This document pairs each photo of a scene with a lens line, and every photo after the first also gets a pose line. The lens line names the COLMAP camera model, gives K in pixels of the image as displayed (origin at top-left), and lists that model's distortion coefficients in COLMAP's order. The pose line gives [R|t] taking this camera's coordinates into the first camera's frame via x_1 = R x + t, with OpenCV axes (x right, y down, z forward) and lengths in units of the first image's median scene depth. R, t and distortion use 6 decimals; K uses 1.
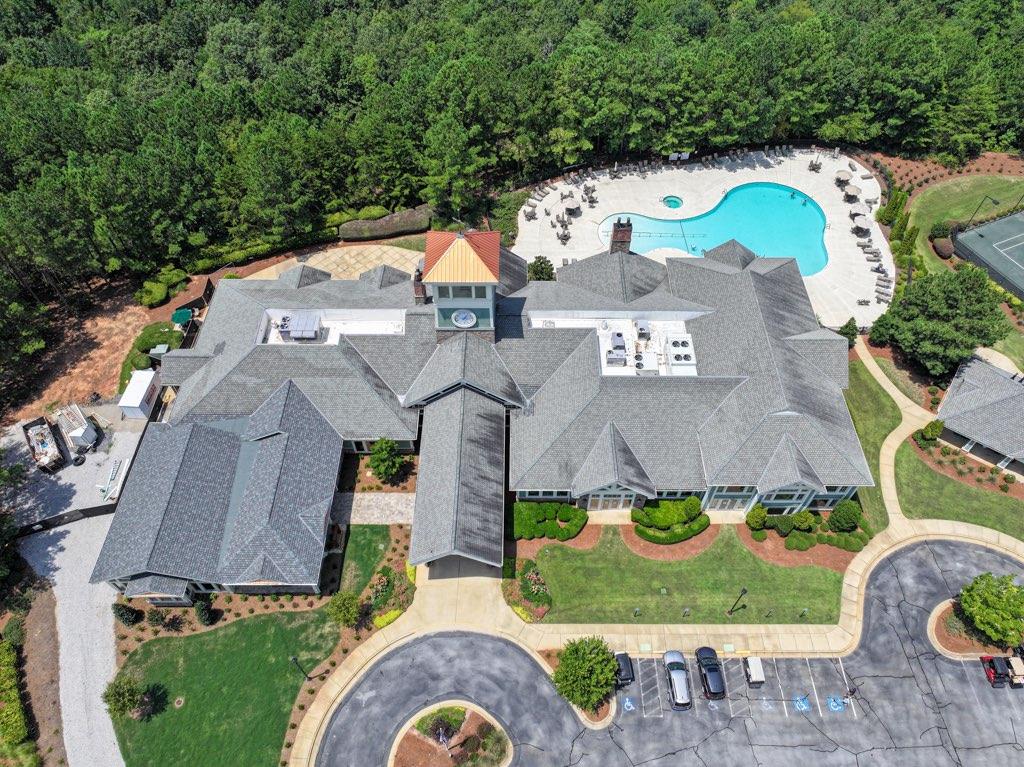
lens RADIAL K [[705.6, 0, 512.0], [0, 705.6, 383.5], [0, 0, 1]] dist [0.002617, 0.002231]
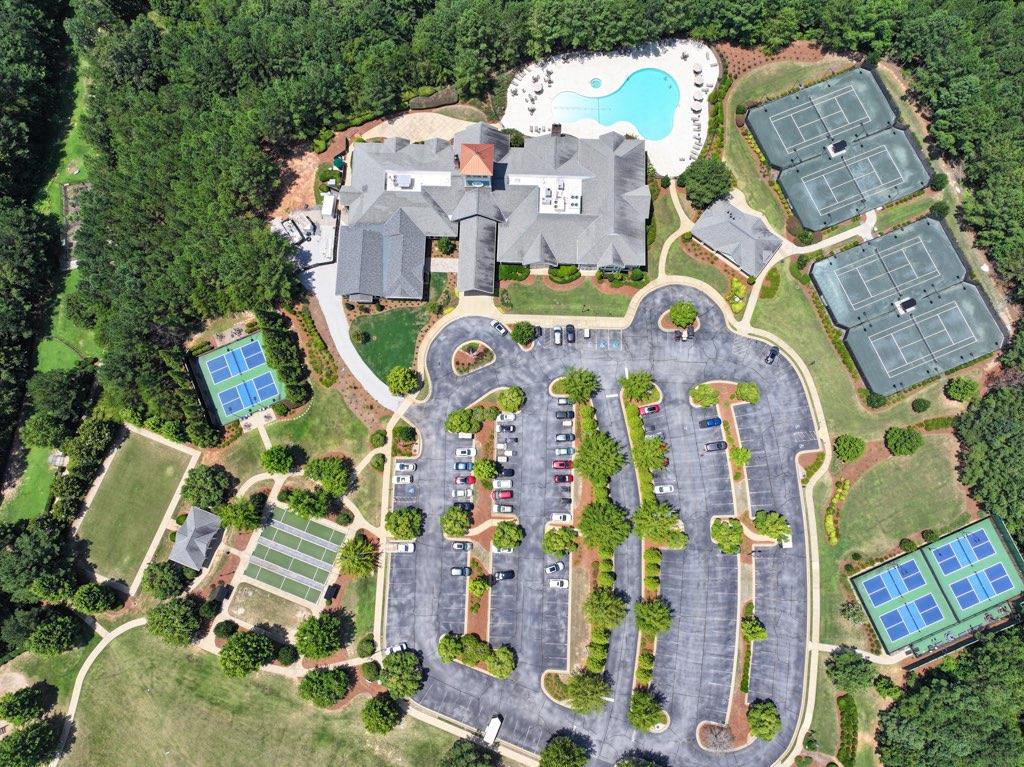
lens RADIAL K [[705.6, 0, 512.0], [0, 705.6, 383.5], [0, 0, 1]] dist [0.002617, 0.002231]
pose [[0.999594, 0.027616, -0.007065, 0.072539], [-0.021049, 0.882209, 0.470387, -0.587218], [0.019224, -0.470047, 0.882432, -1.261274]]
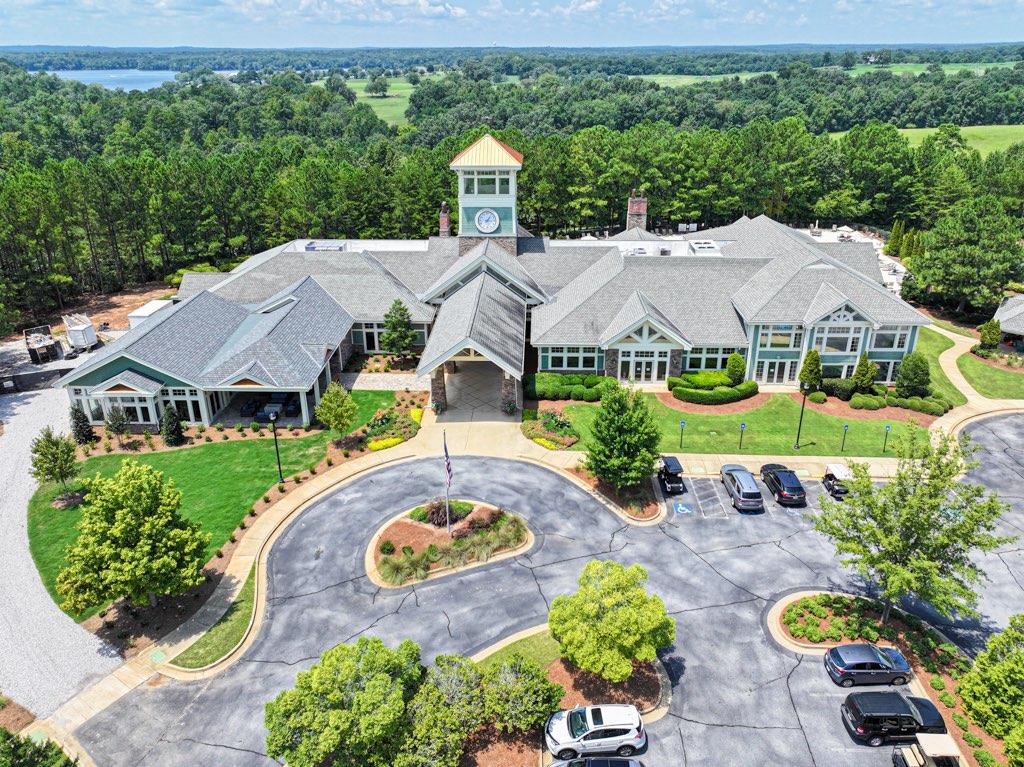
lens RADIAL K [[730.8, 0, 511.1], [0, 730.8, 352.2], [0, 0, 1]] dist [0.002290, 0.000283]
pose [[0.999562, 0.004801, -0.029212, -0.001158], [-0.018938, 0.862139, -0.506317, 0.610546], [0.022754, 0.506649, 0.861852, 0.181166]]
